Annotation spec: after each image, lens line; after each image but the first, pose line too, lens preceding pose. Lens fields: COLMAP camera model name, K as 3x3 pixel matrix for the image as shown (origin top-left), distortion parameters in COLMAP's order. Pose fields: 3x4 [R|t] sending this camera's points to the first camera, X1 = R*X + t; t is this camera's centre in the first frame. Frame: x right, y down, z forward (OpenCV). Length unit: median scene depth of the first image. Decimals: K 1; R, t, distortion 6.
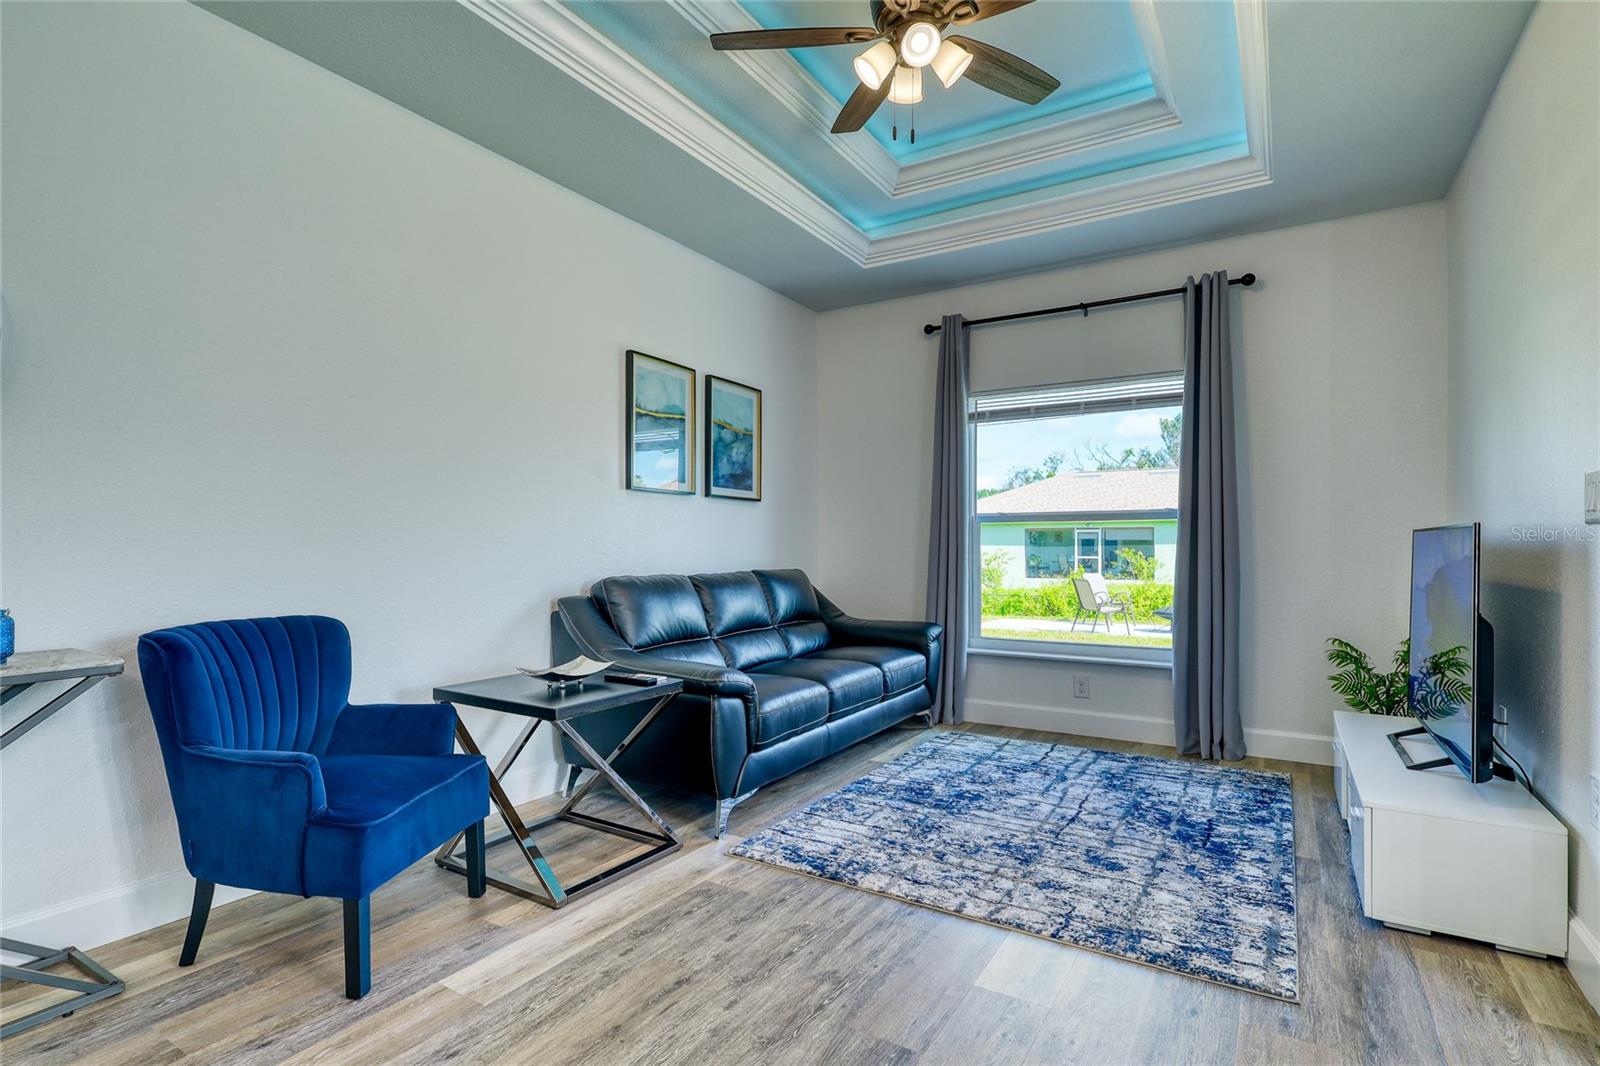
lens RADIAL K [[794.9, 0, 717.1], [0, 794.9, 549.9], [0, 0, 1]] dist [-0.000194, 0.001252]
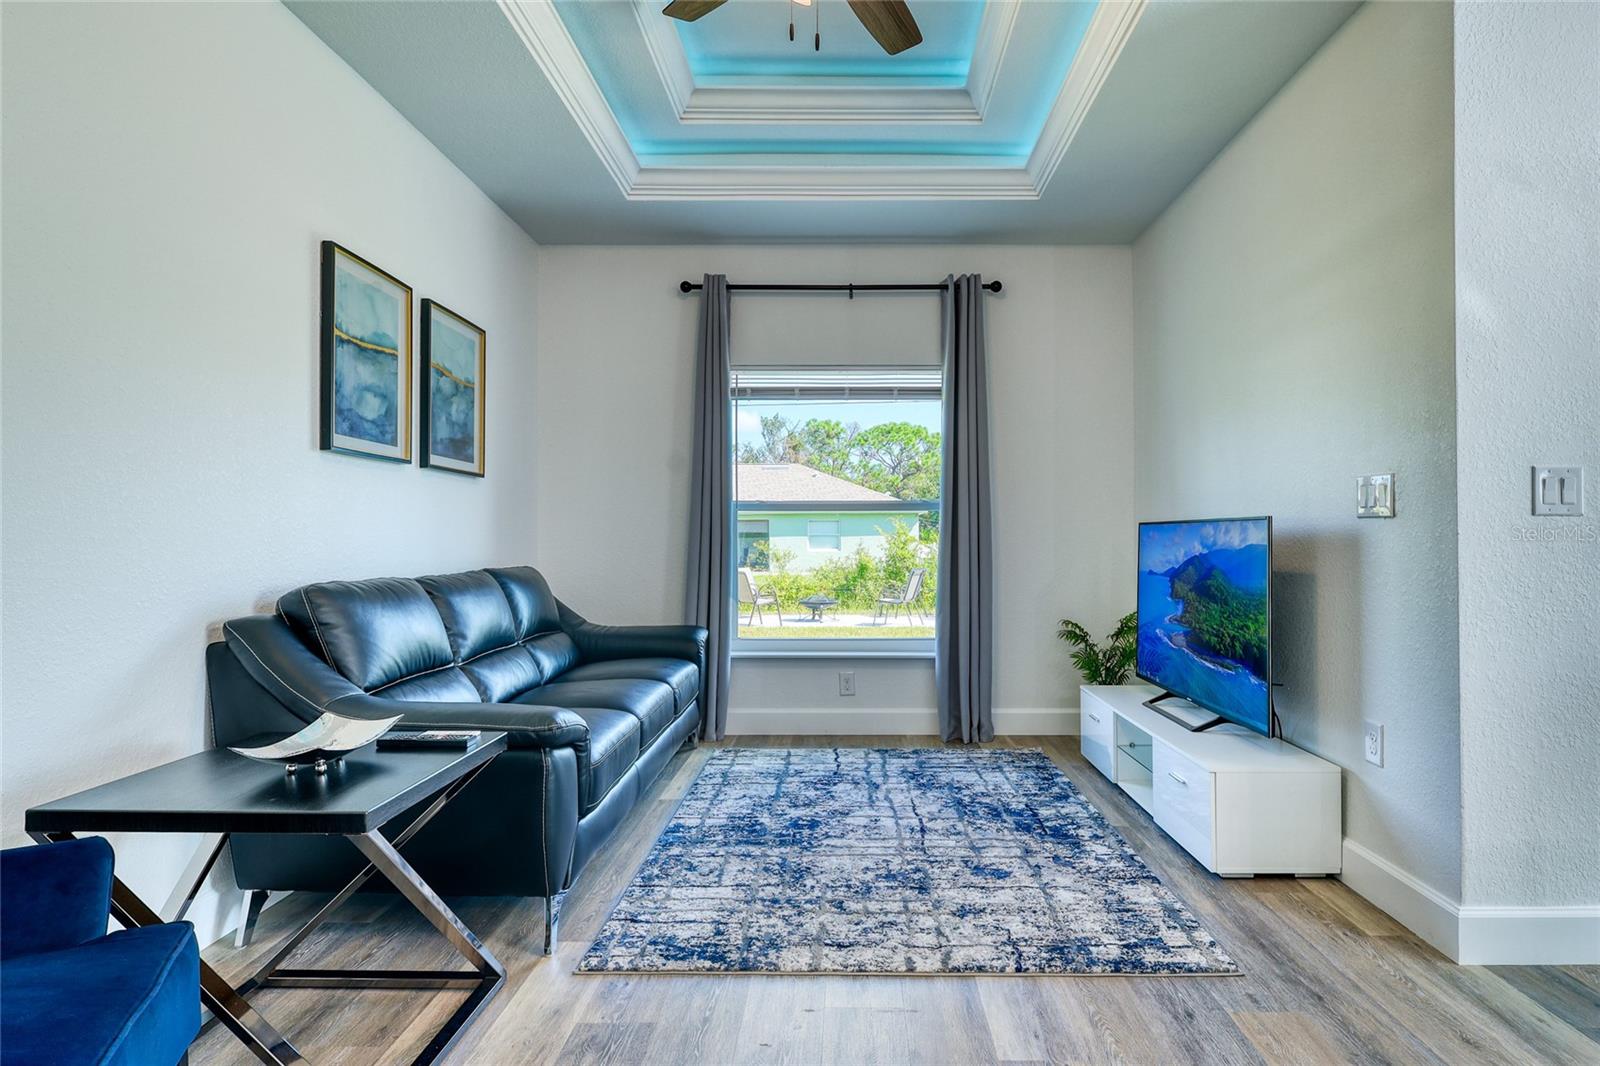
lens RADIAL K [[869.1, 0, 825.9], [0, 869.1, 529.1], [0, 0, 1]] dist [-0.002122, 0.001107]
pose [[0.828946, 0.005982, 0.559296, -0.188527], [0.002419, 0.999895, -0.014280, 0.001002], [-0.559323, 0.013190, 0.828845, 0.185455]]
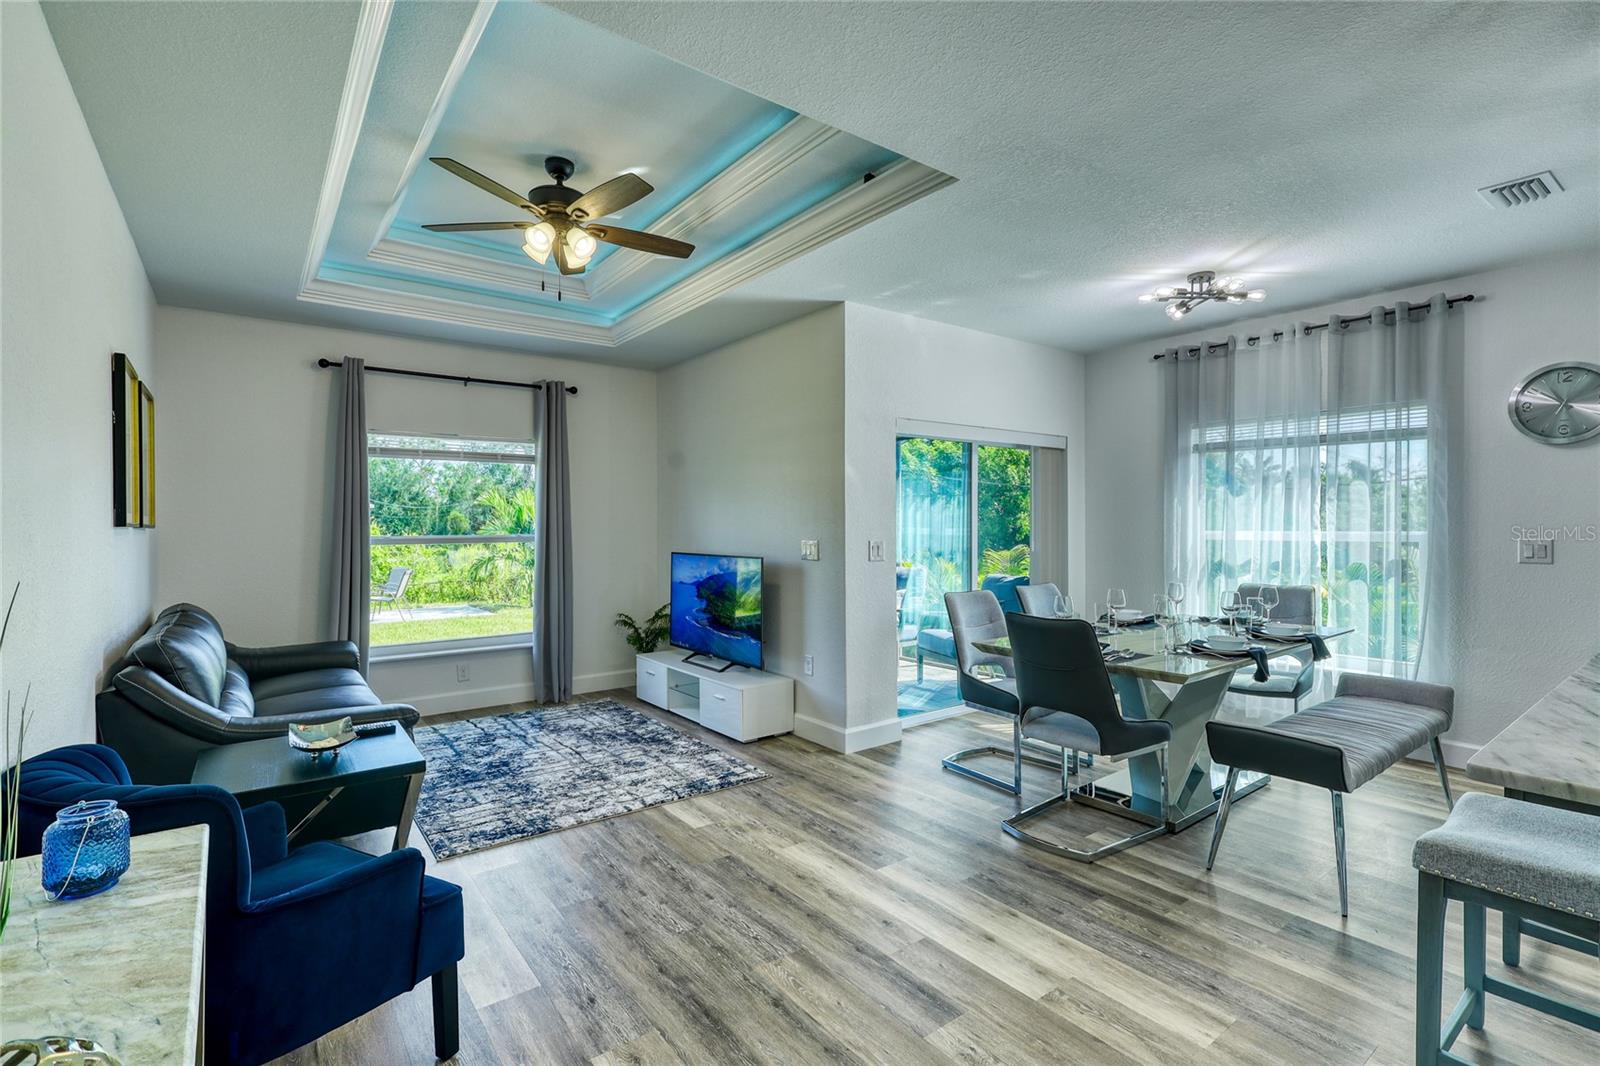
lens RADIAL K [[768.2, 0, 787.3], [0, 768.2, 524.1], [0, 0, 1]] dist [-0.000997, 0.000399]
pose [[0.325821, -0.002576, 0.945428, -0.694052], [0.010593, 0.999943, -0.000927, -0.078162], [-0.945372, 0.010317, 0.325830, 0.122673]]
